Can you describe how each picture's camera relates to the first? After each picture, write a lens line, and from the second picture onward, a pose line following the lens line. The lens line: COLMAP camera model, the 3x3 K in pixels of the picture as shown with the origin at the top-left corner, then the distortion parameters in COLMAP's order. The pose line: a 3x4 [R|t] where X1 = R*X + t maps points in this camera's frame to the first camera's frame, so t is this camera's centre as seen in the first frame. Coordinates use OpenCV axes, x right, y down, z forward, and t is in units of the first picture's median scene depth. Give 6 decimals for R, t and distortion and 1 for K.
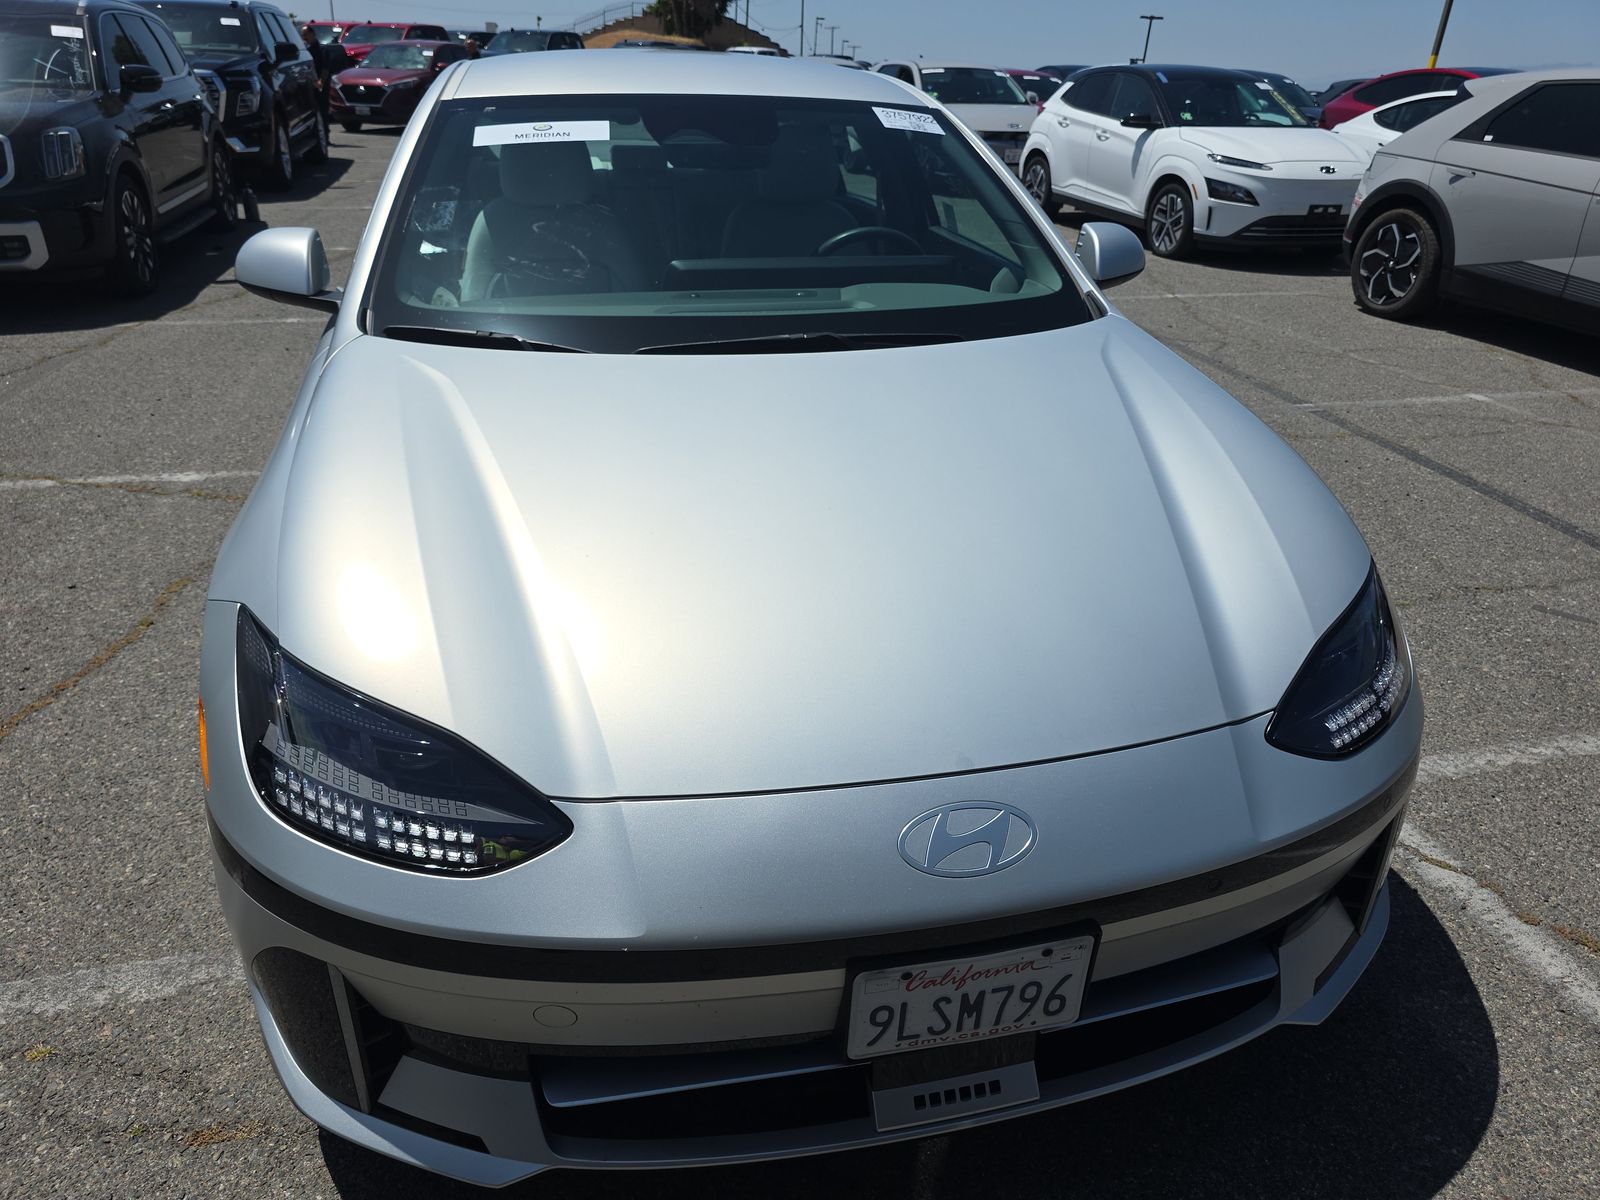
lens RADIAL K [[1076.1, 0, 800.0], [0, 1076.1, 600.0], [0, 0, 1]] dist [0.036954, -0.038719]
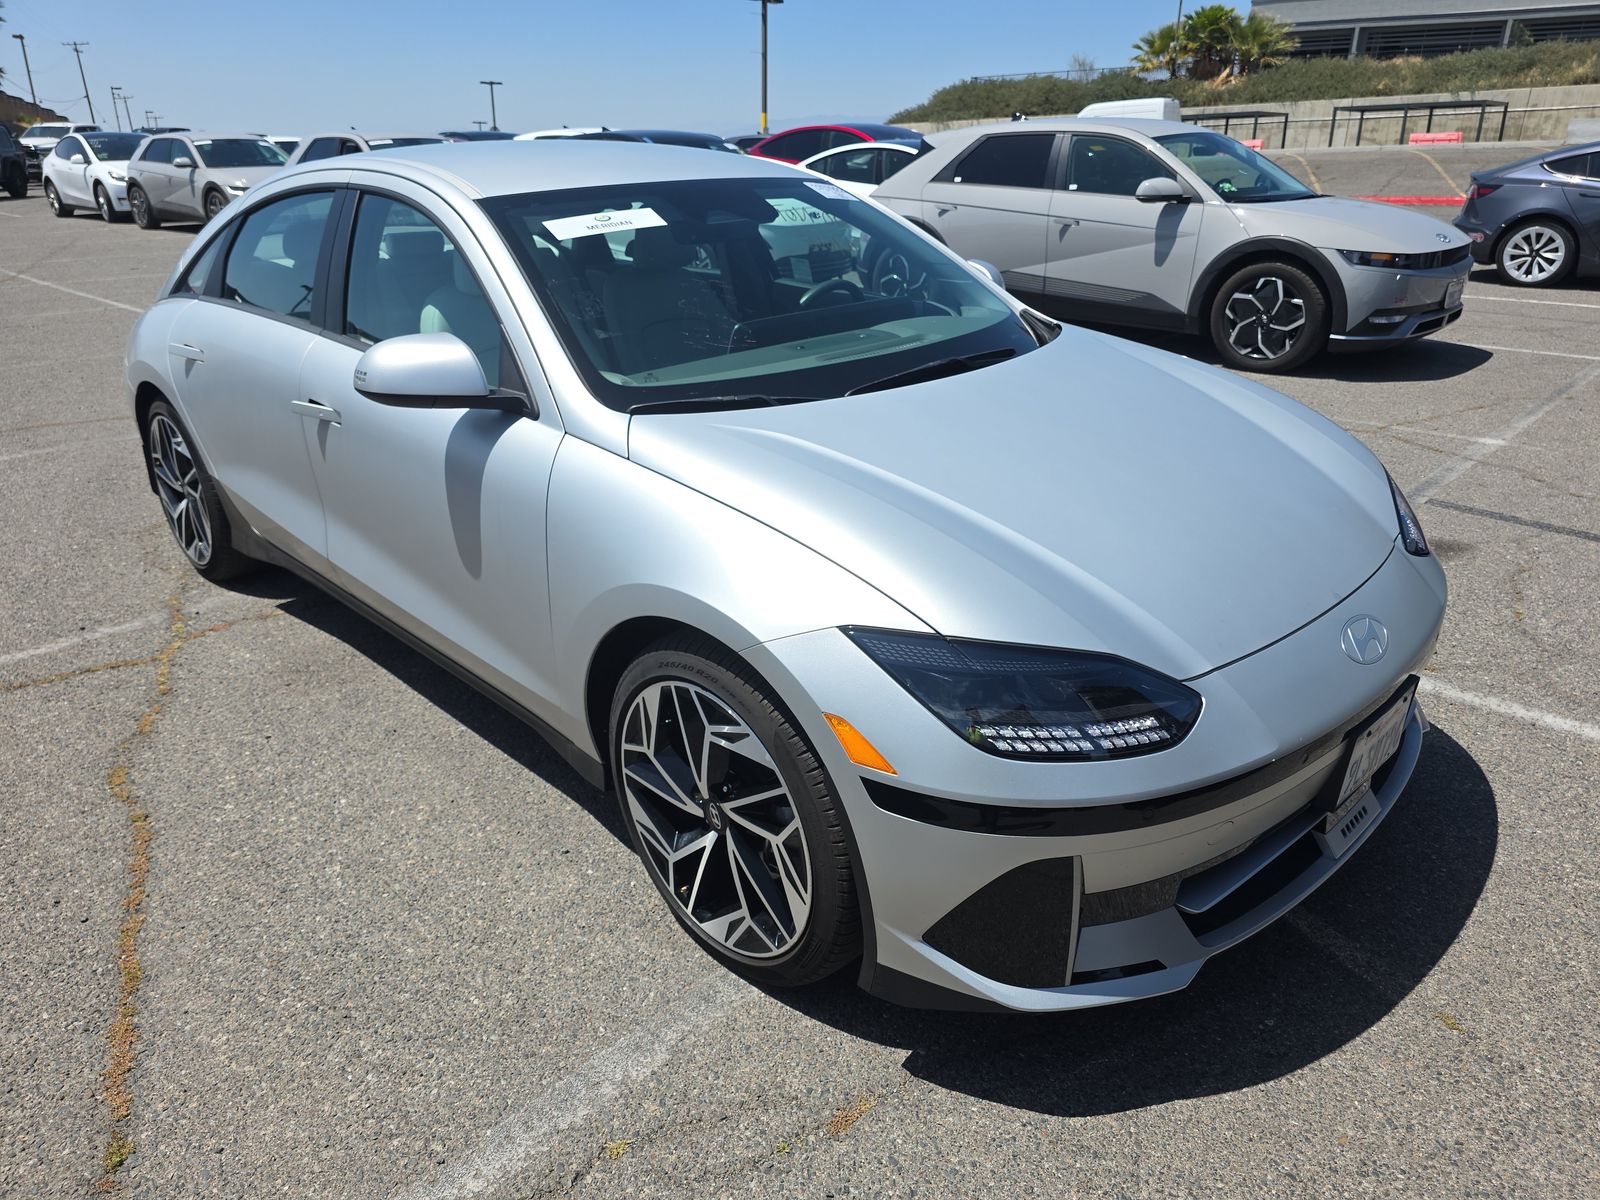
lens RADIAL K [[1076.1, 0, 800.0], [0, 1076.1, 600.0], [0, 0, 1]] dist [0.036954, -0.038719]
pose [[0.858873, -0.233226, 0.456008, -0.653250], [0.254576, 0.966936, 0.015059, -0.032781], [-0.444442, 0.103155, 0.889848, -0.013891]]
